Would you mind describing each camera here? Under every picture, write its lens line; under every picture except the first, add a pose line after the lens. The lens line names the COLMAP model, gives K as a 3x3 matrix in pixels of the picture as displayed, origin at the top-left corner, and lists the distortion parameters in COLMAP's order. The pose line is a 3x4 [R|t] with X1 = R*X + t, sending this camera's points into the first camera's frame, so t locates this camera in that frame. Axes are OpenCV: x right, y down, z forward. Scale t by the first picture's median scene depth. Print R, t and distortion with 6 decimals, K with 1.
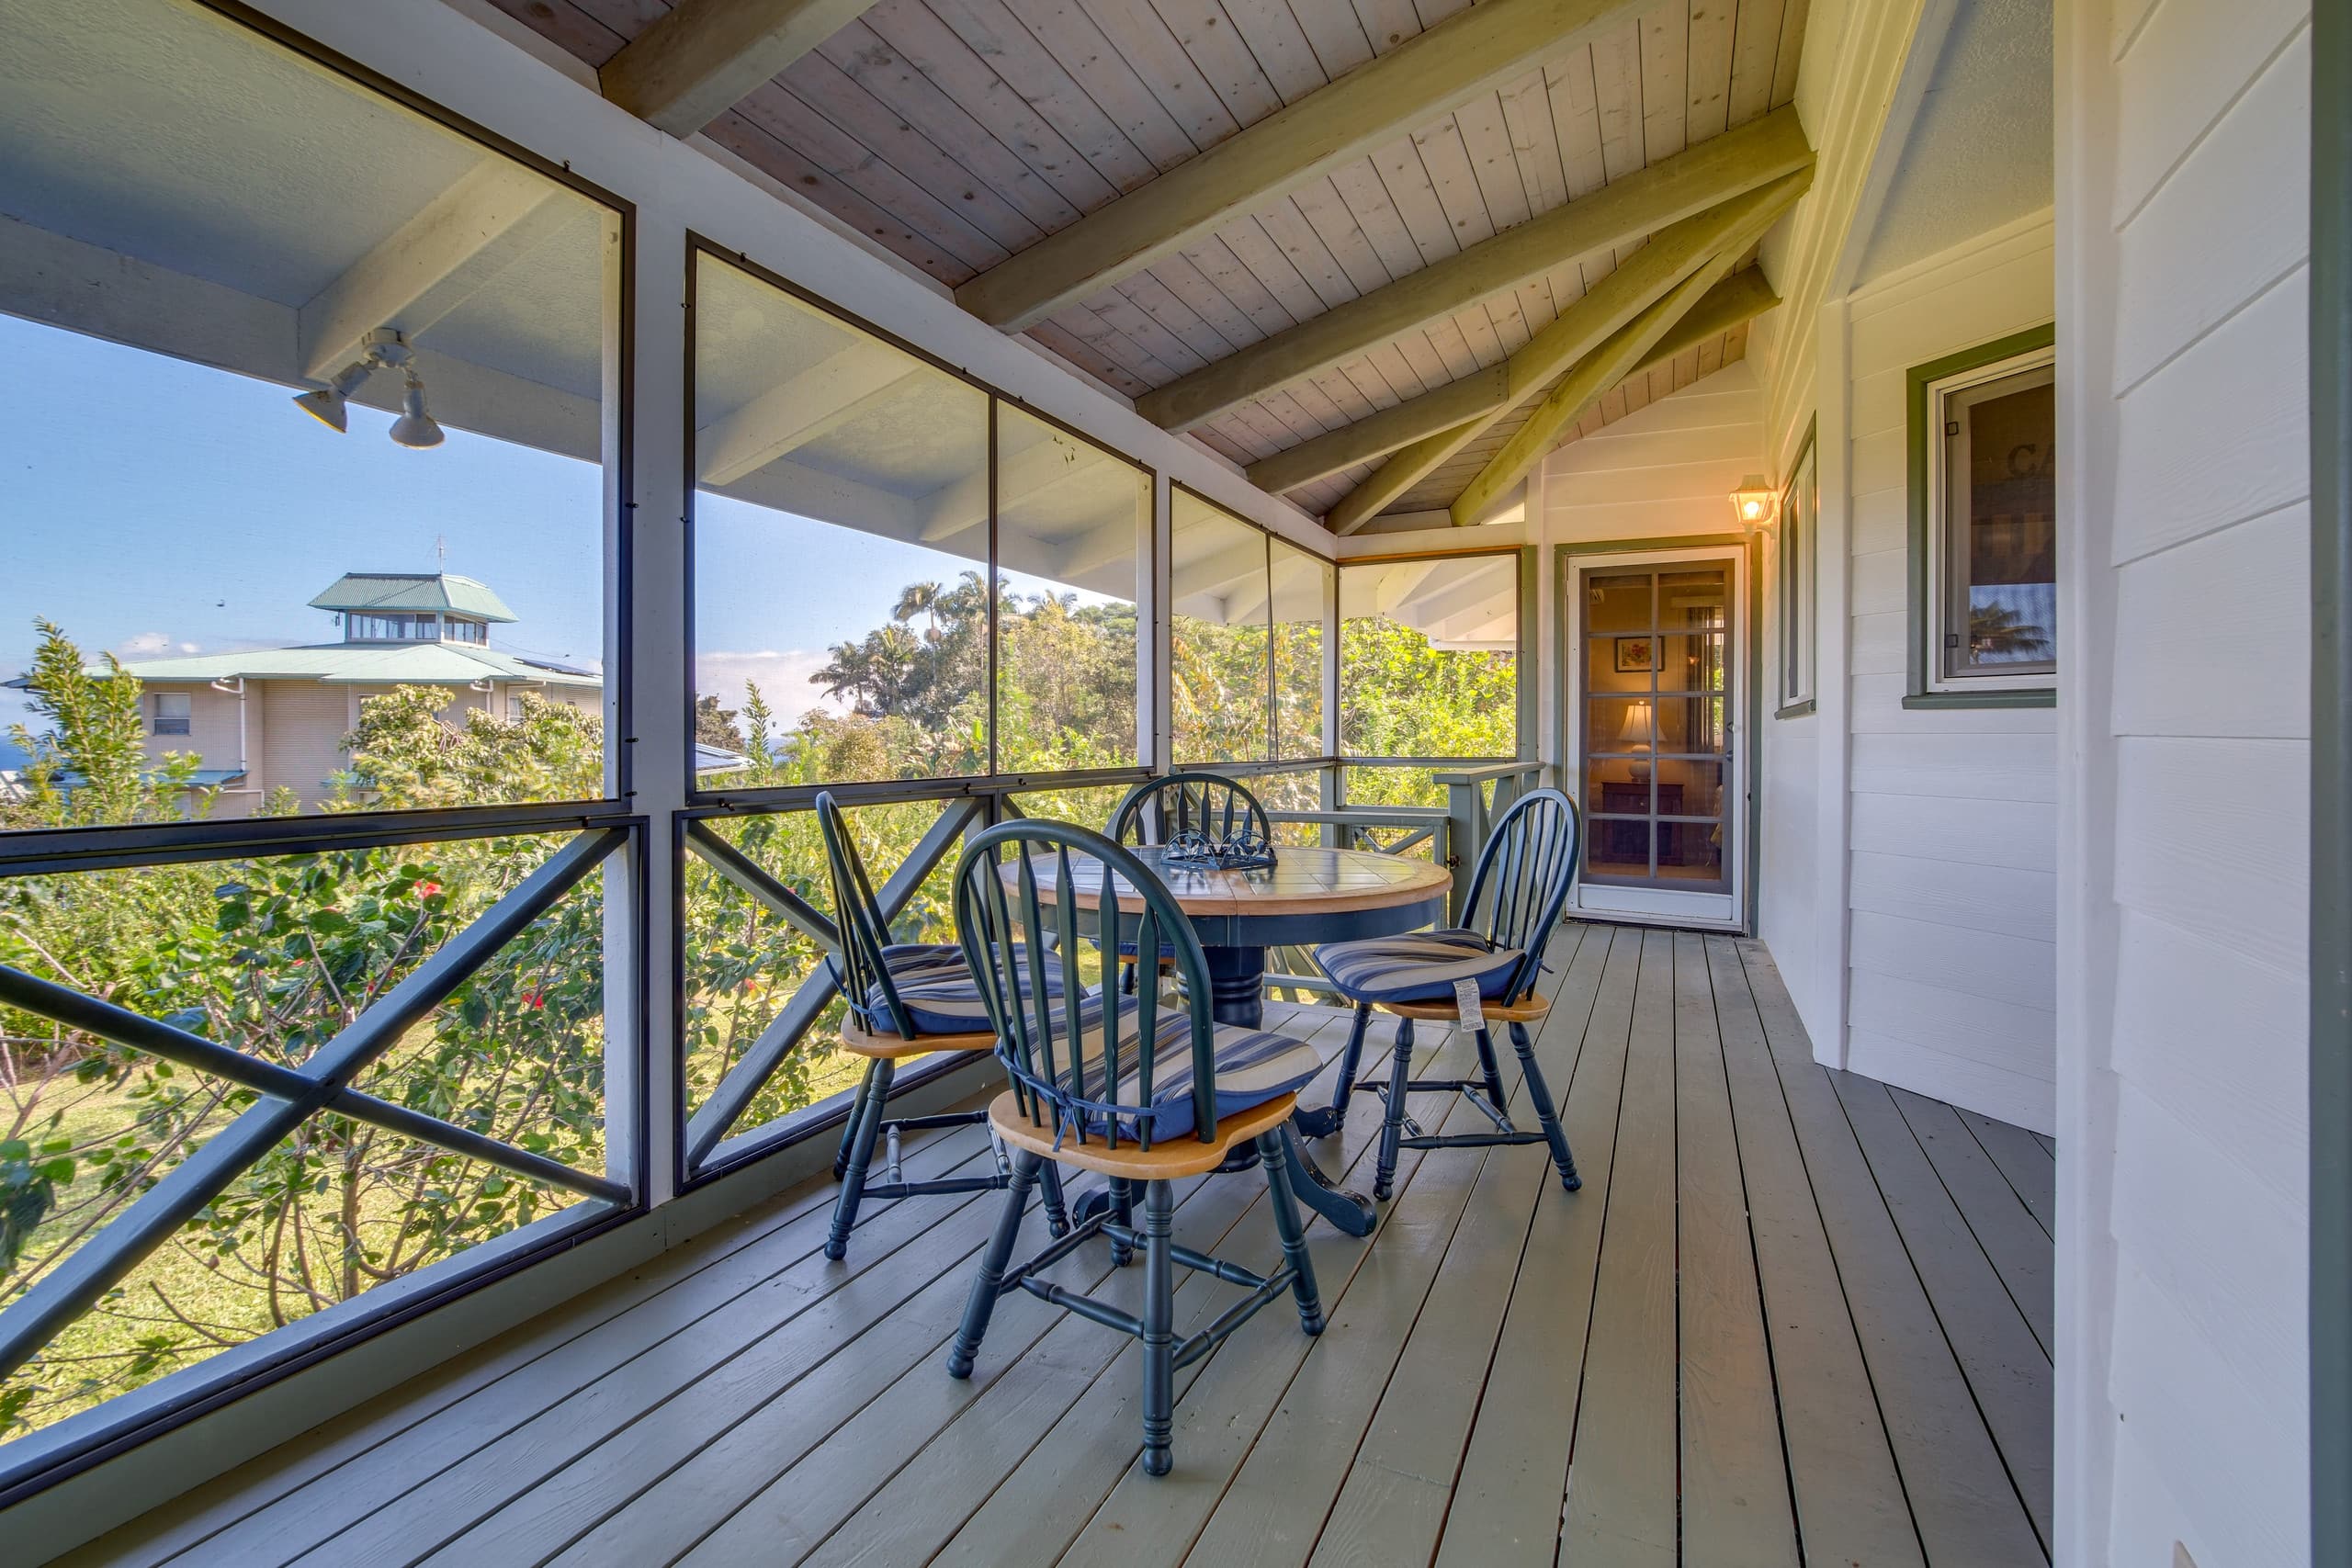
lens RADIAL K [[991.8, 0, 1179.6], [0, 991.8, 741.5], [0, 0, 1]] dist [0.012323, -0.000120]
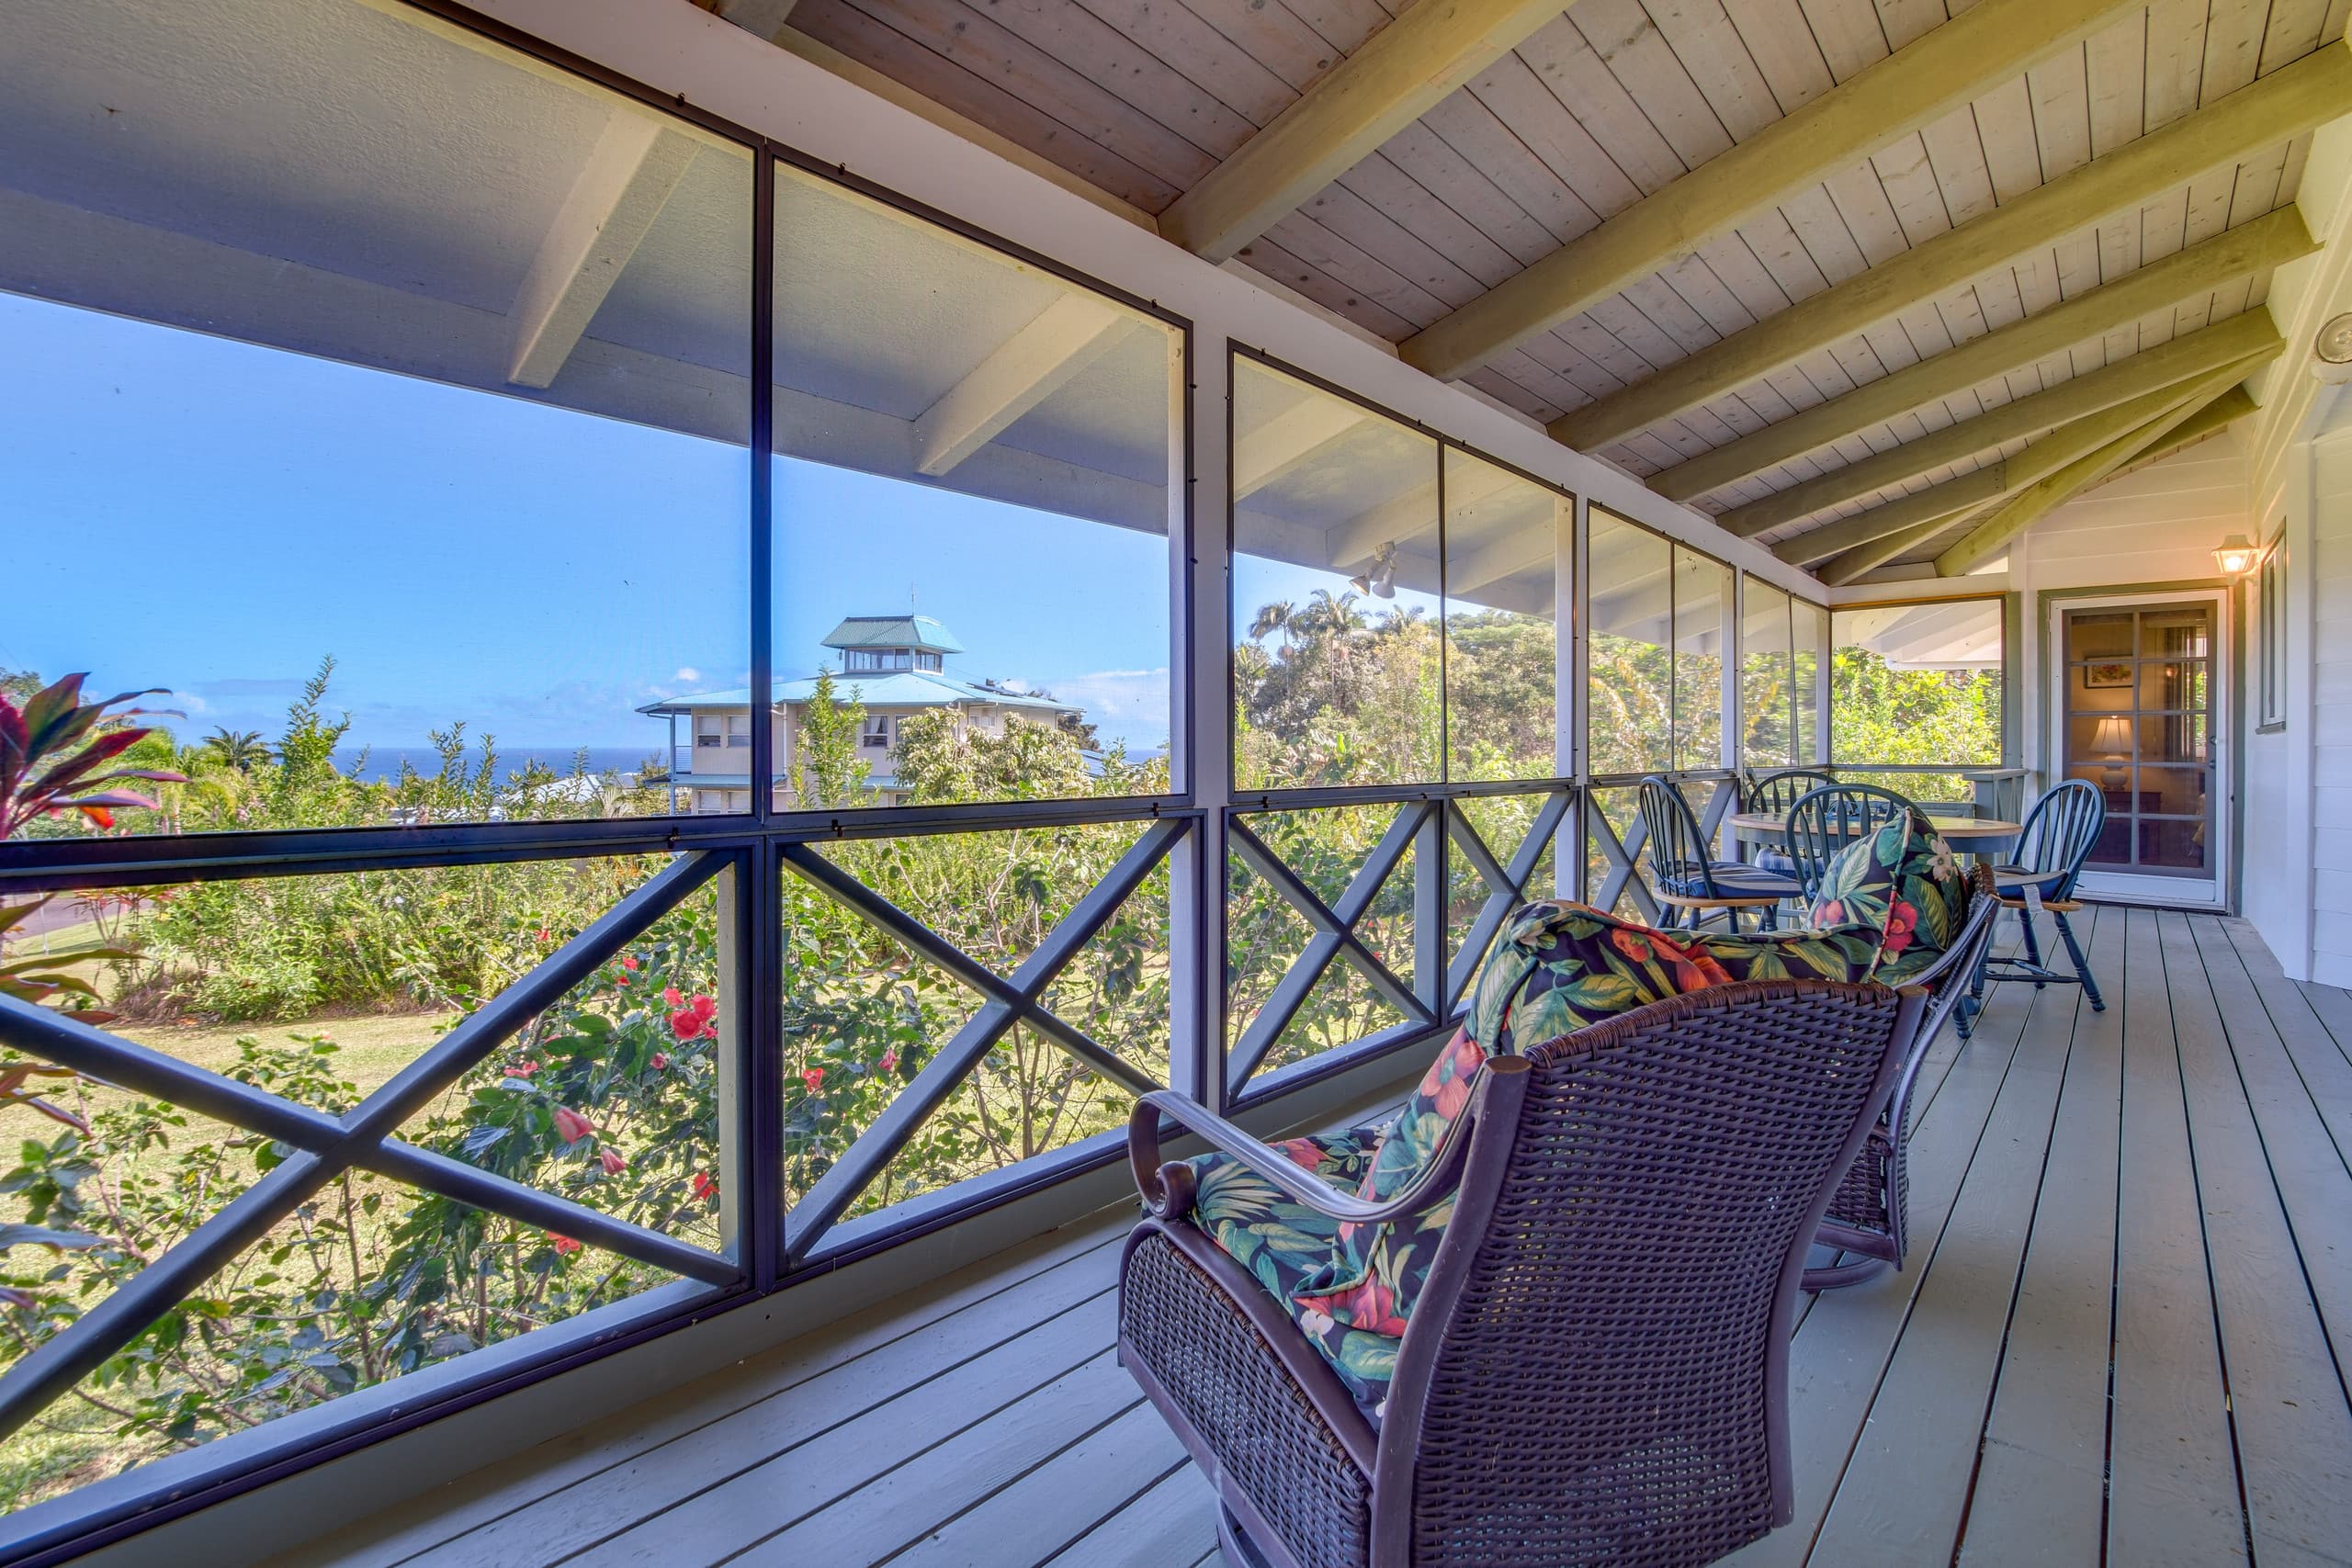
lens RADIAL K [[1051.7, 0, 1180.6], [0, 1051.7, 753.1], [0, 0, 1]] dist [-0.002399, 0.000344]
pose [[0.962897, -0.000048, -0.269869, -0.224033], [0.000061, 1.000000, 0.000040, 0.000865], [0.269869, -0.000055, 0.962897, -0.408381]]
